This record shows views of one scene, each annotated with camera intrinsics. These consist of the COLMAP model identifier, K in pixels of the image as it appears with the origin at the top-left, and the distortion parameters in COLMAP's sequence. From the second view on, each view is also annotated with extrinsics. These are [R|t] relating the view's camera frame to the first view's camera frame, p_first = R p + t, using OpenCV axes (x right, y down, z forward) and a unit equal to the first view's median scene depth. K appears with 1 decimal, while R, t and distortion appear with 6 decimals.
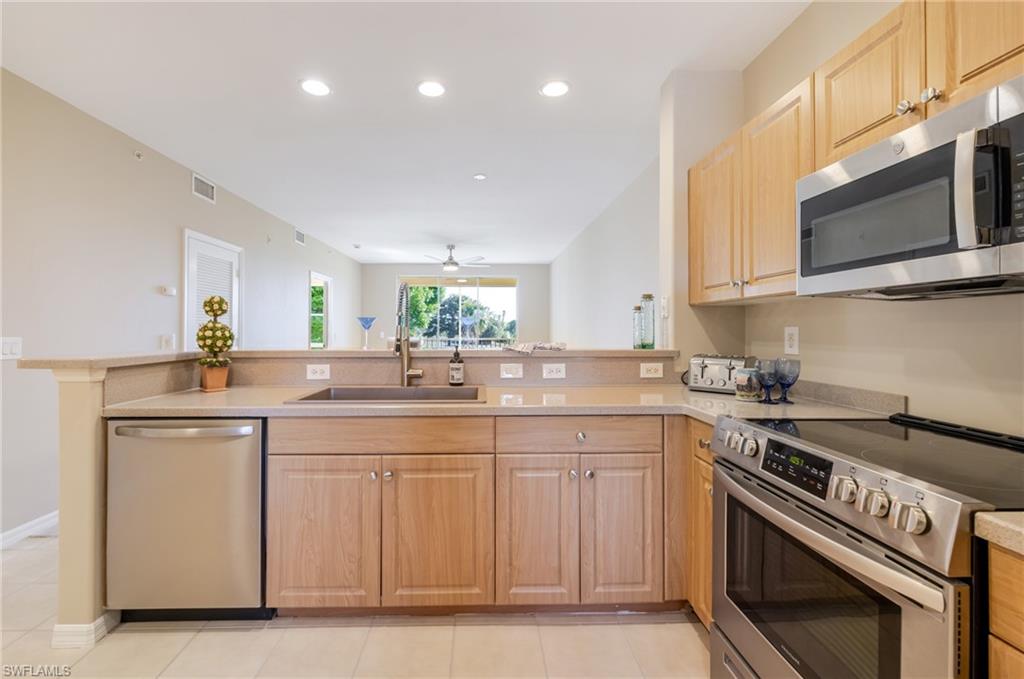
lens RADIAL K [[429.9, 0, 492.8], [0, 429.9, 326.4], [0, 0, 1]] dist [-0.001967, -0.000186]
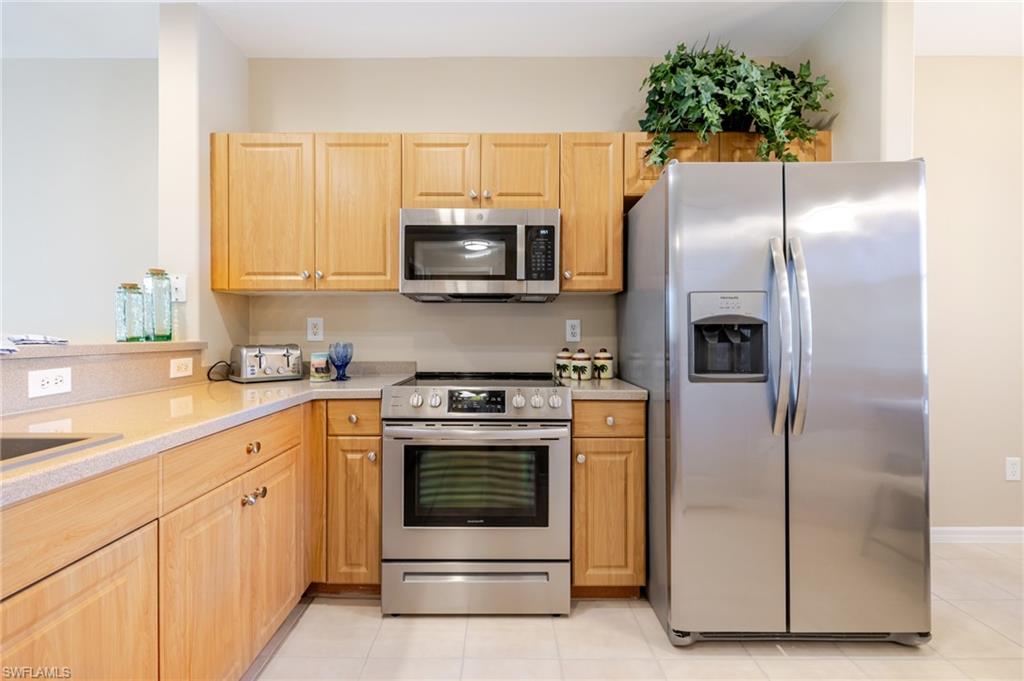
lens RADIAL K [[429.9, 0, 506.1], [0, 429.9, 338.1], [0, 0, 1]] dist [-0.001967, -0.000186]
pose [[0.036199, -0.011155, 0.999282, -0.436647], [-0.011076, 0.999872, 0.011563, 0.036414], [-0.999283, -0.011486, 0.036071, 0.419318]]
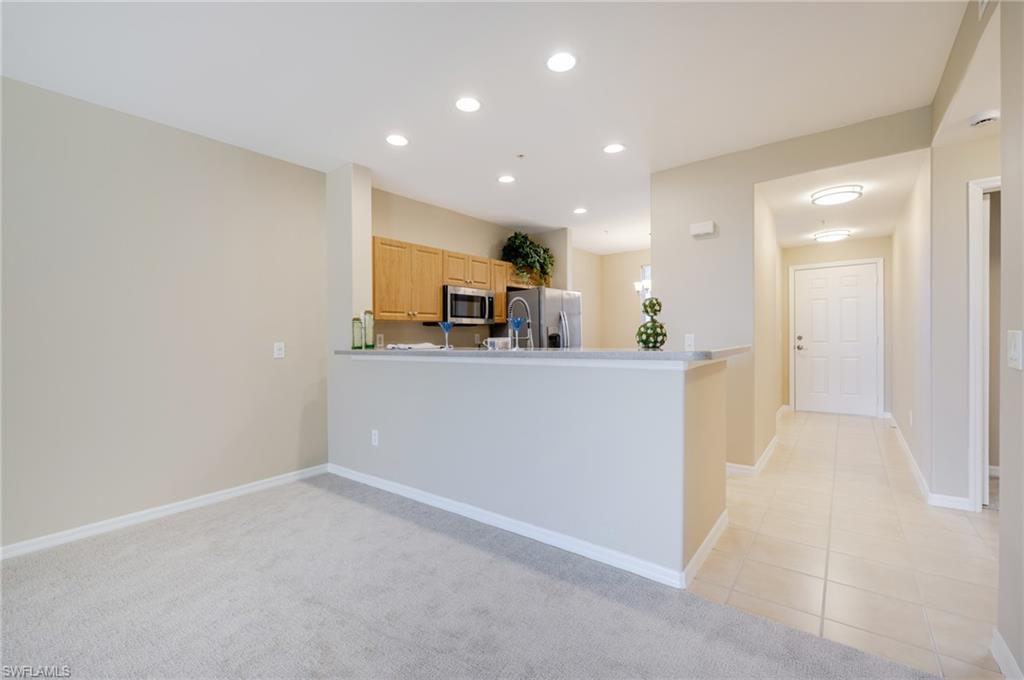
lens RADIAL K [[429.9, 0, 512.2], [0, 429.9, 339.5], [0, 0, 1]] dist [-0.001967, -0.000186]
pose [[-0.762149, 0.008420, 0.647346, -1.101901], [0.011839, 0.999929, 0.000932, 0.031463], [-0.647293, 0.008375, -0.762195, 2.109968]]
